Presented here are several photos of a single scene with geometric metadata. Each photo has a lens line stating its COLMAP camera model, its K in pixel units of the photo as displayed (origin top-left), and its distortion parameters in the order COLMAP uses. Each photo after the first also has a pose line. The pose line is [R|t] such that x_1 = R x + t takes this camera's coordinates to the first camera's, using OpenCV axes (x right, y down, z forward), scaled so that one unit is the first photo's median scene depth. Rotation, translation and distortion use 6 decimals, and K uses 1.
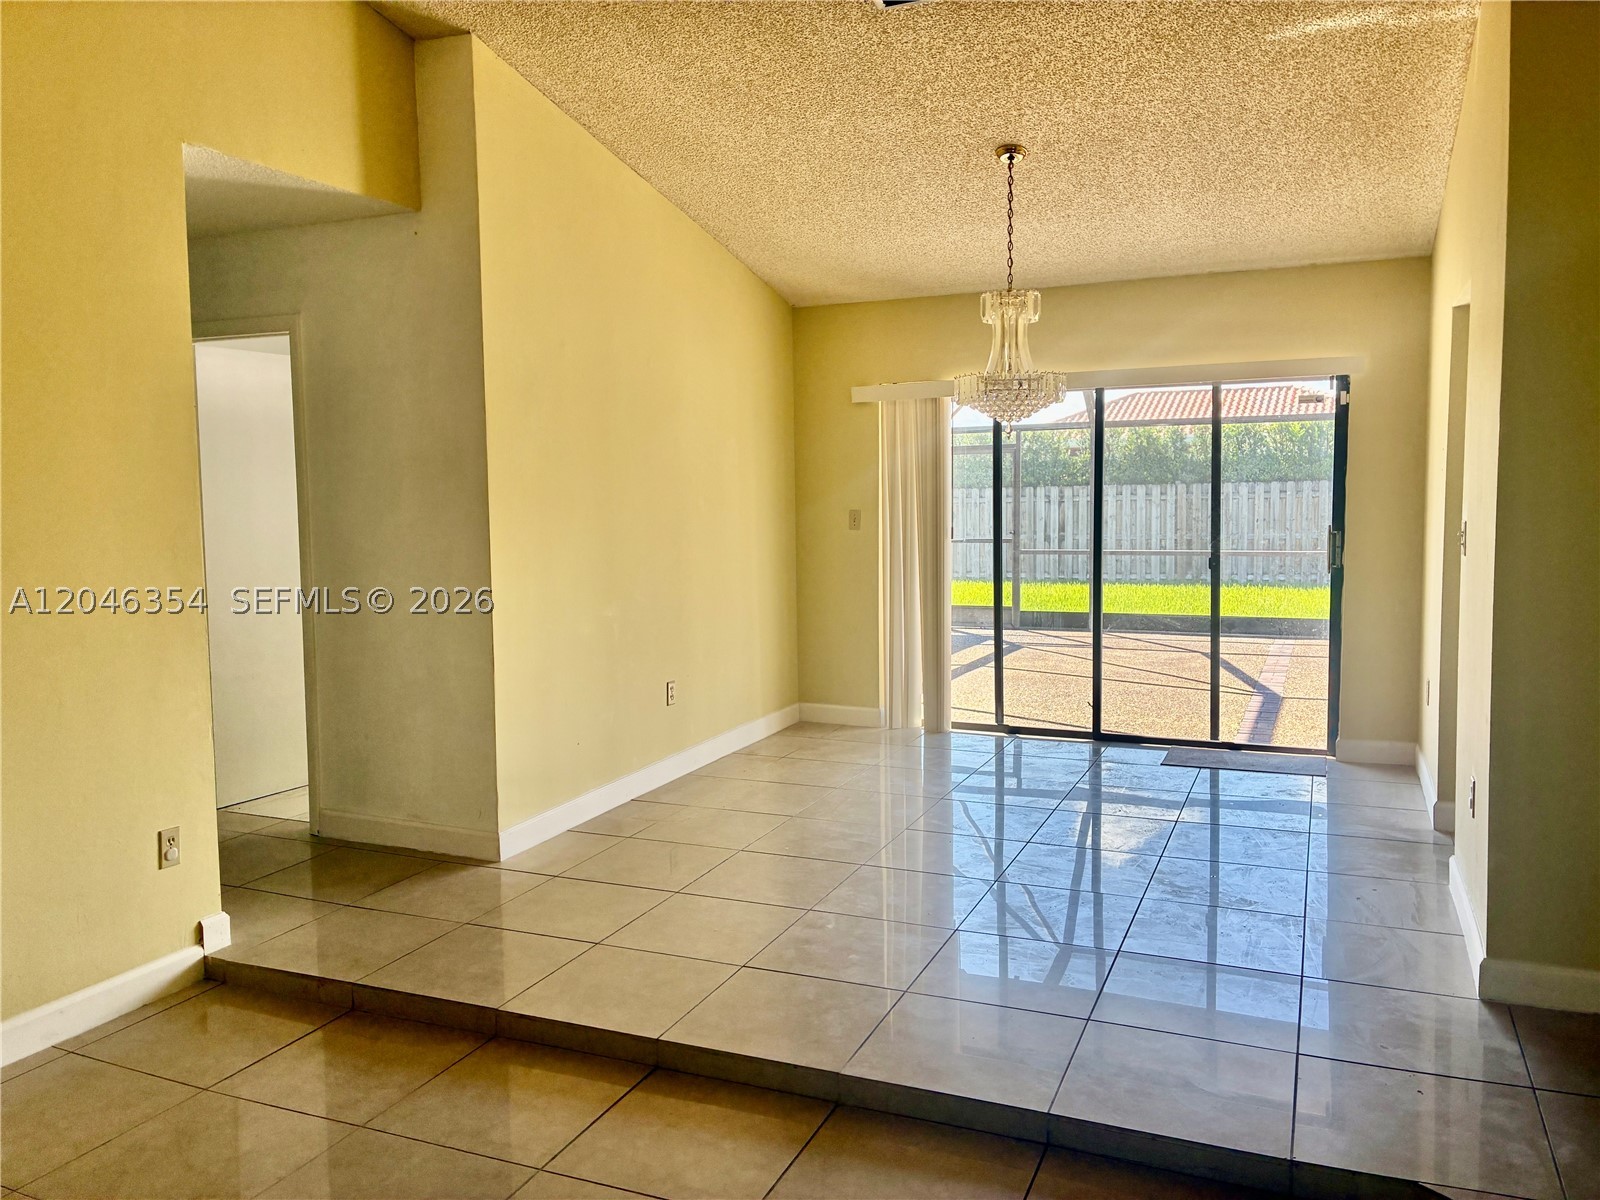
lens RADIAL K [[1218.6, 0, 798.0], [0, 1218.6, 594.1], [0, 0, 1]] dist [0.043637, -0.049889]
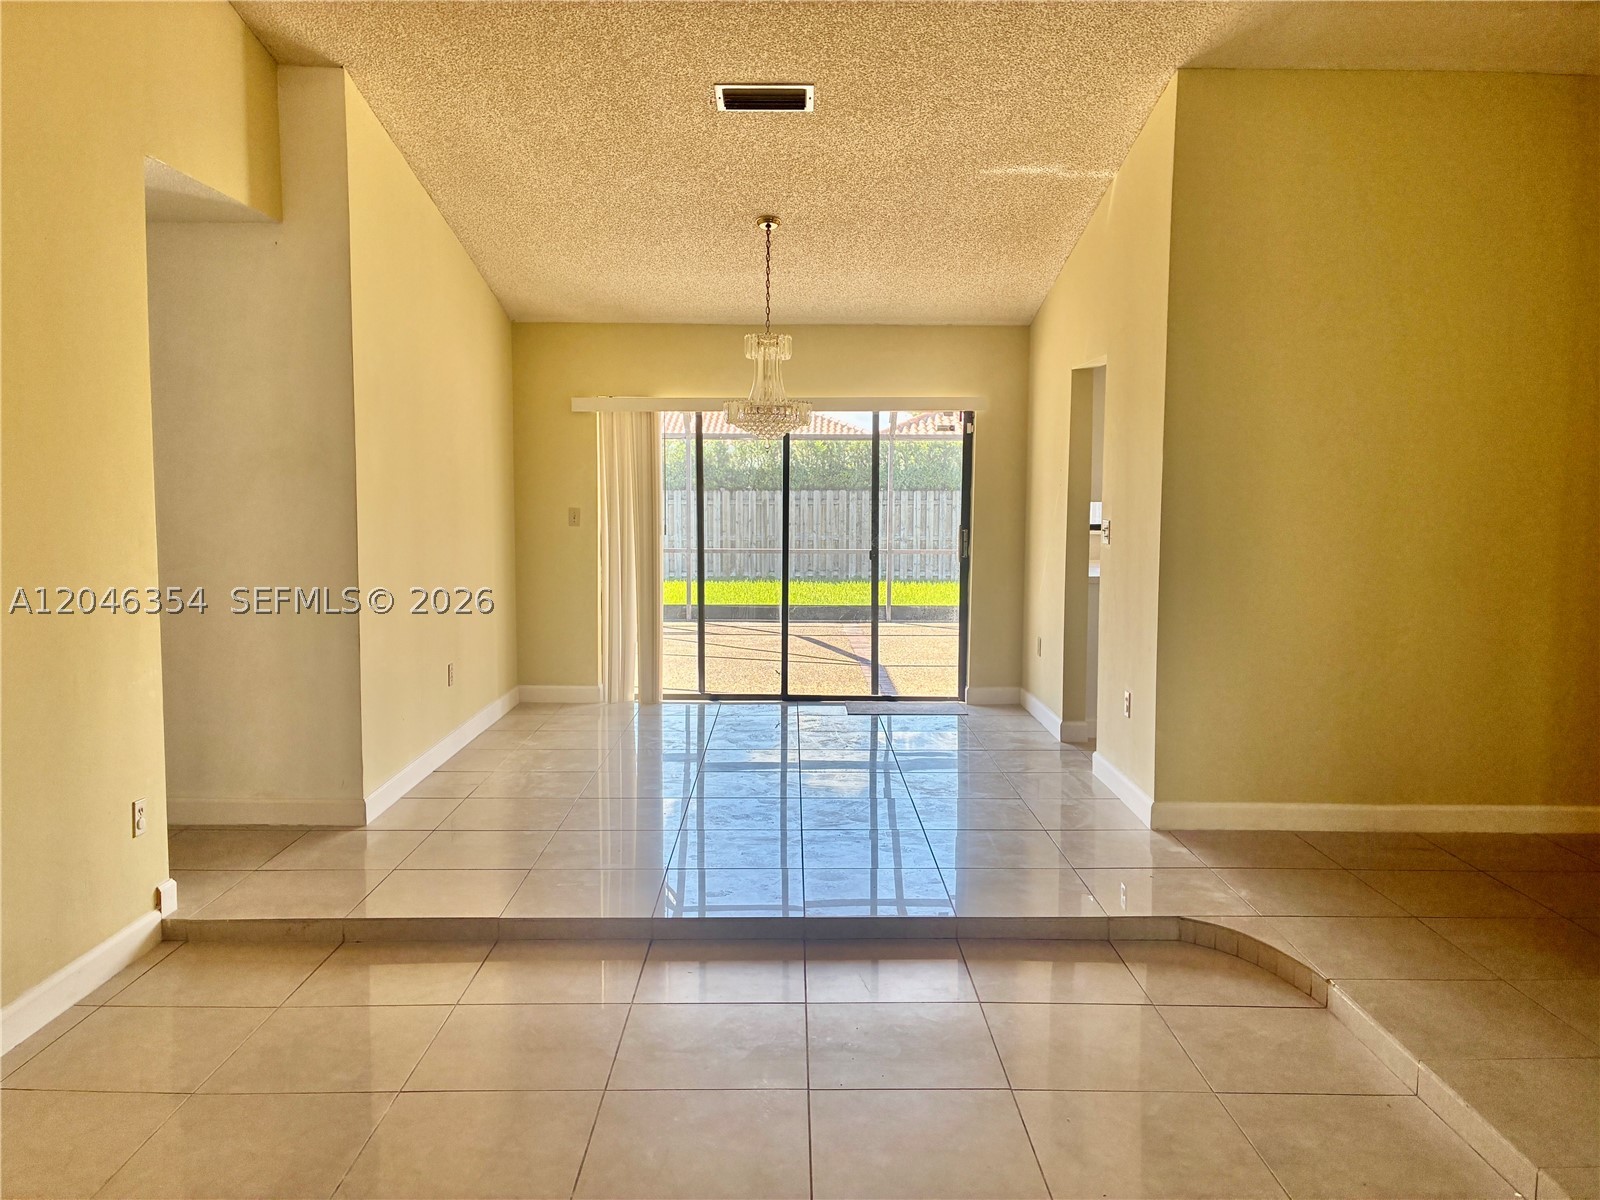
lens RADIAL K [[1218.6, 0, 801.1], [0, 1218.6, 598.6], [0, 0, 1]] dist [0.043637, -0.049889]
pose [[0.913481, -0.018094, 0.406480, -0.252339], [0.017860, 0.999831, 0.004369, 0.014129], [-0.406490, 0.003268, 0.913649, -0.120857]]
